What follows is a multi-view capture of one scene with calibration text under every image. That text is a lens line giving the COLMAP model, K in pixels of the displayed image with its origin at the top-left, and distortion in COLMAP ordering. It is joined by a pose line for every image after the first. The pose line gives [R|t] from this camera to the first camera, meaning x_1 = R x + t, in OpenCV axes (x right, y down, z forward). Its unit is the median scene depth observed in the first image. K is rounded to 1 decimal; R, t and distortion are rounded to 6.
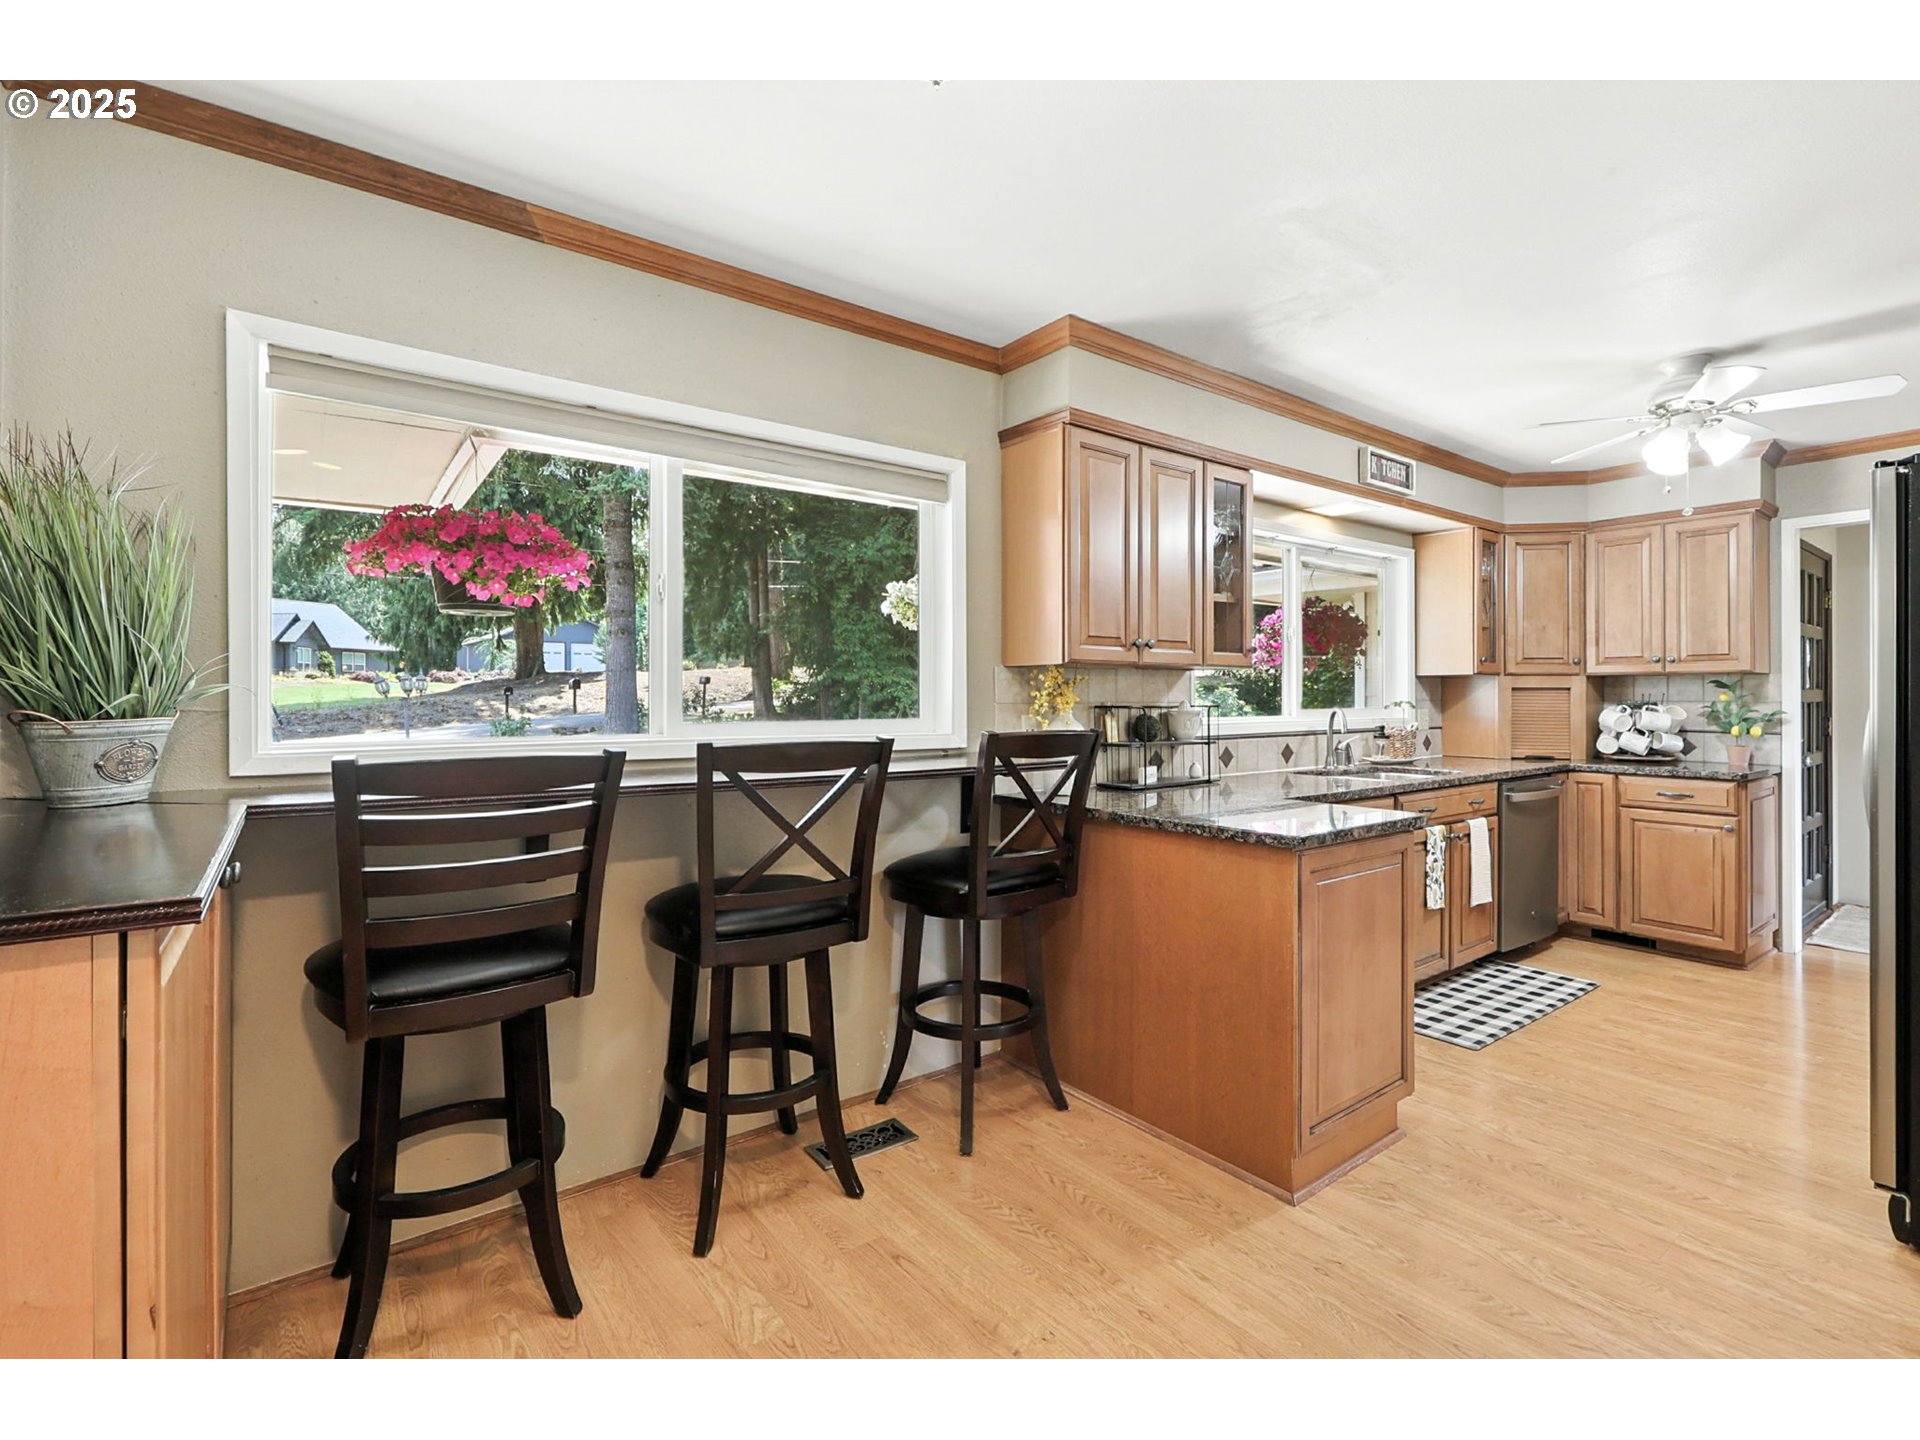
lens RADIAL K [[883.6, 0, 961.0], [0, 883.6, 701.8], [0, 0, 1]] dist [-0.003801, -0.000592]
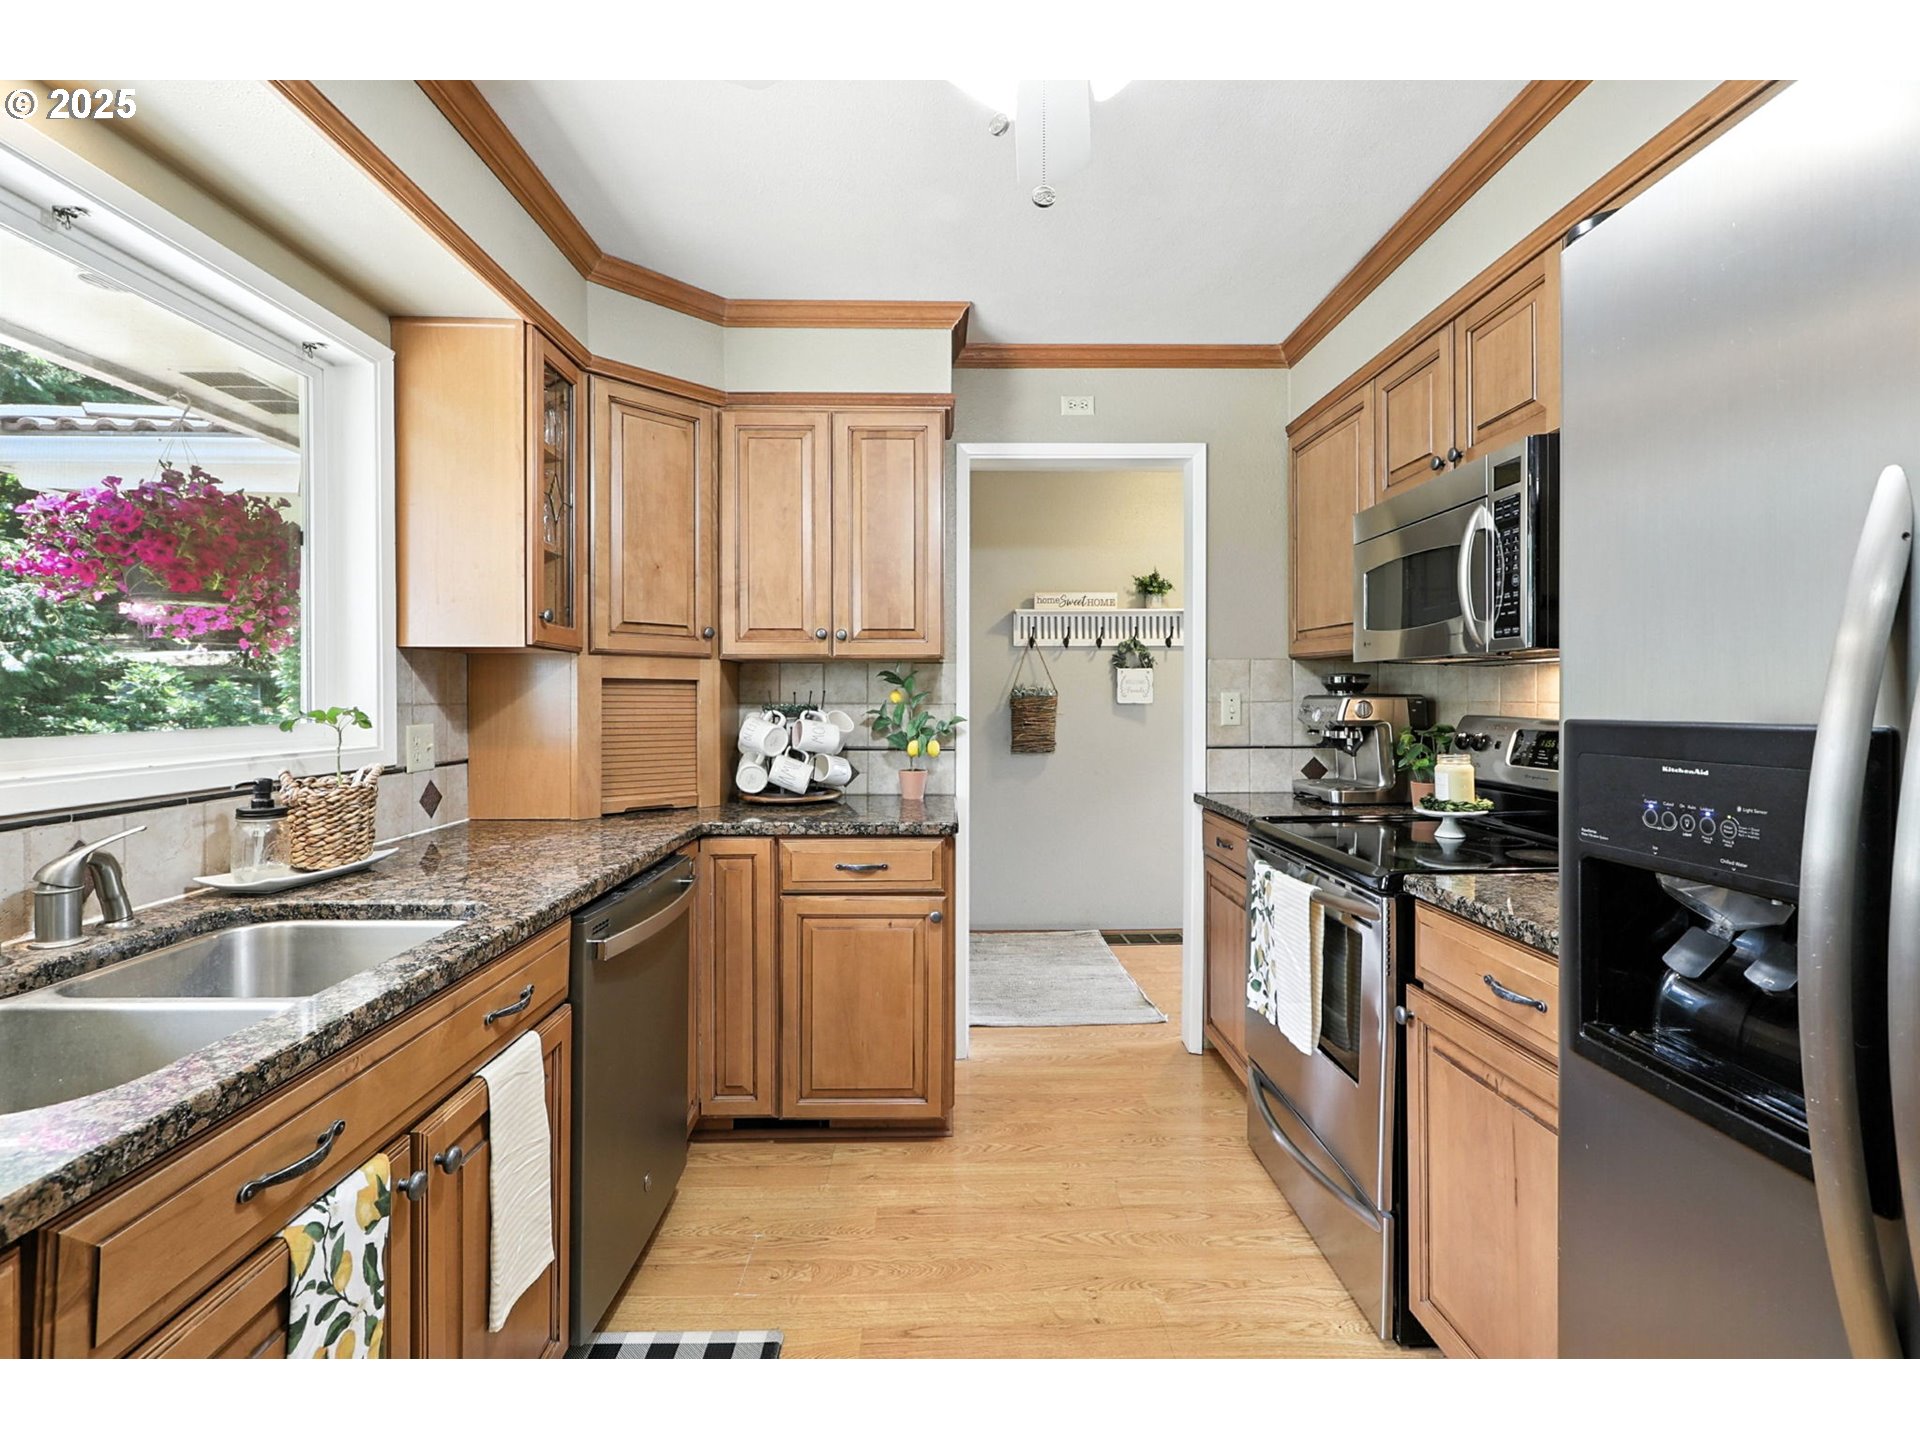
lens RADIAL K [[883.6, 0, 955.3], [0, 883.6, 692.2], [0, 0, 1]] dist [-0.003801, -0.000592]
pose [[0.589957, 0.003108, 0.807429, 0.349019], [0.003257, 0.999975, -0.006228, -0.004466], [-0.807428, 0.006304, 0.589932, 0.560575]]
